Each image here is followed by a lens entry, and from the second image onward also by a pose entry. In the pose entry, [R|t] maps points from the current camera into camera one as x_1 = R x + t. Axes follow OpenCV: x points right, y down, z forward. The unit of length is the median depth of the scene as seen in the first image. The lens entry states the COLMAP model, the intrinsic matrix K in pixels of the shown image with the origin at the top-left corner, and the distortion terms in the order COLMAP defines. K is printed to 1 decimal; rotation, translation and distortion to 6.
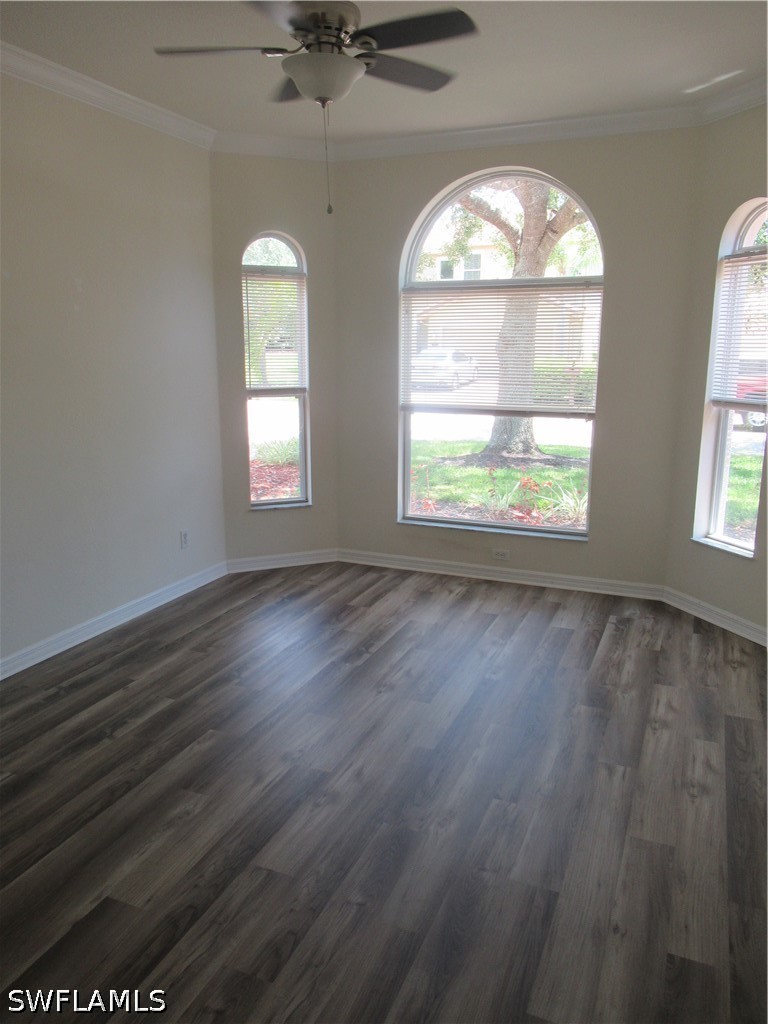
lens RADIAL K [[764.6, 0, 383.3], [0, 764.6, 512.0], [0, 0, 1]] dist [-0.009463, 0.000550]
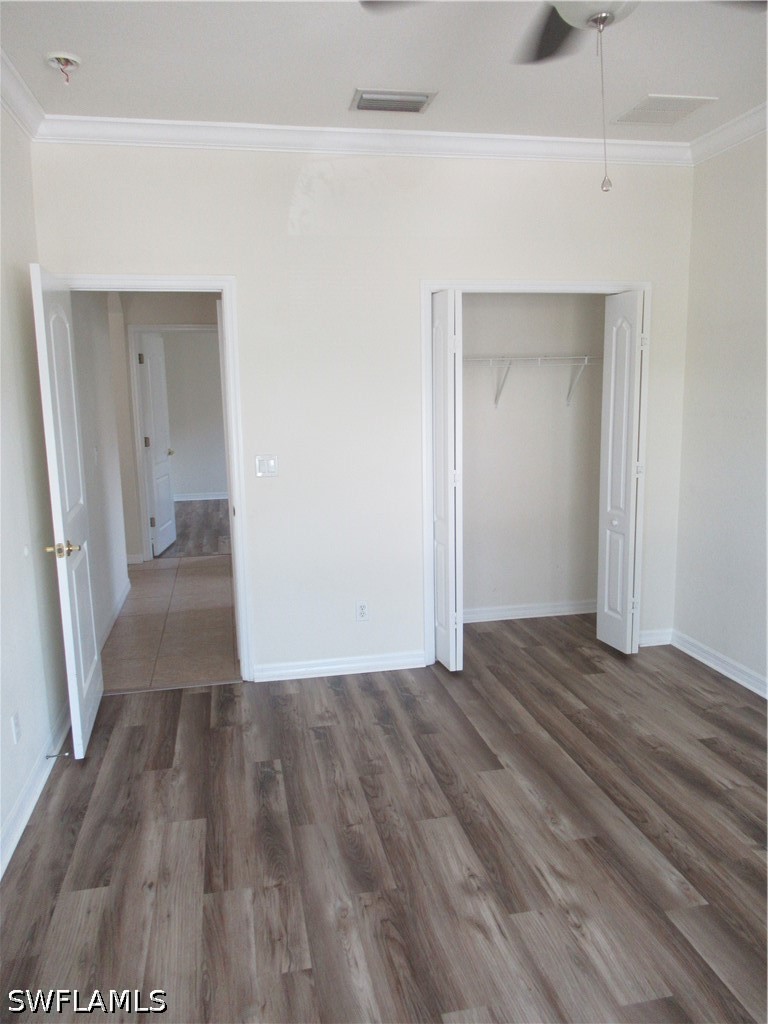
lens RADIAL K [[764.6, 0, 383.1], [0, 764.6, 511.5], [0, 0, 1]] dist [-0.009463, 0.000550]
pose [[-0.824067, 0.110823, -0.555546, 0.529878], [-0.100830, 0.936324, 0.336349, -0.378780], [0.557446, 0.333190, -0.760420, 1.680696]]
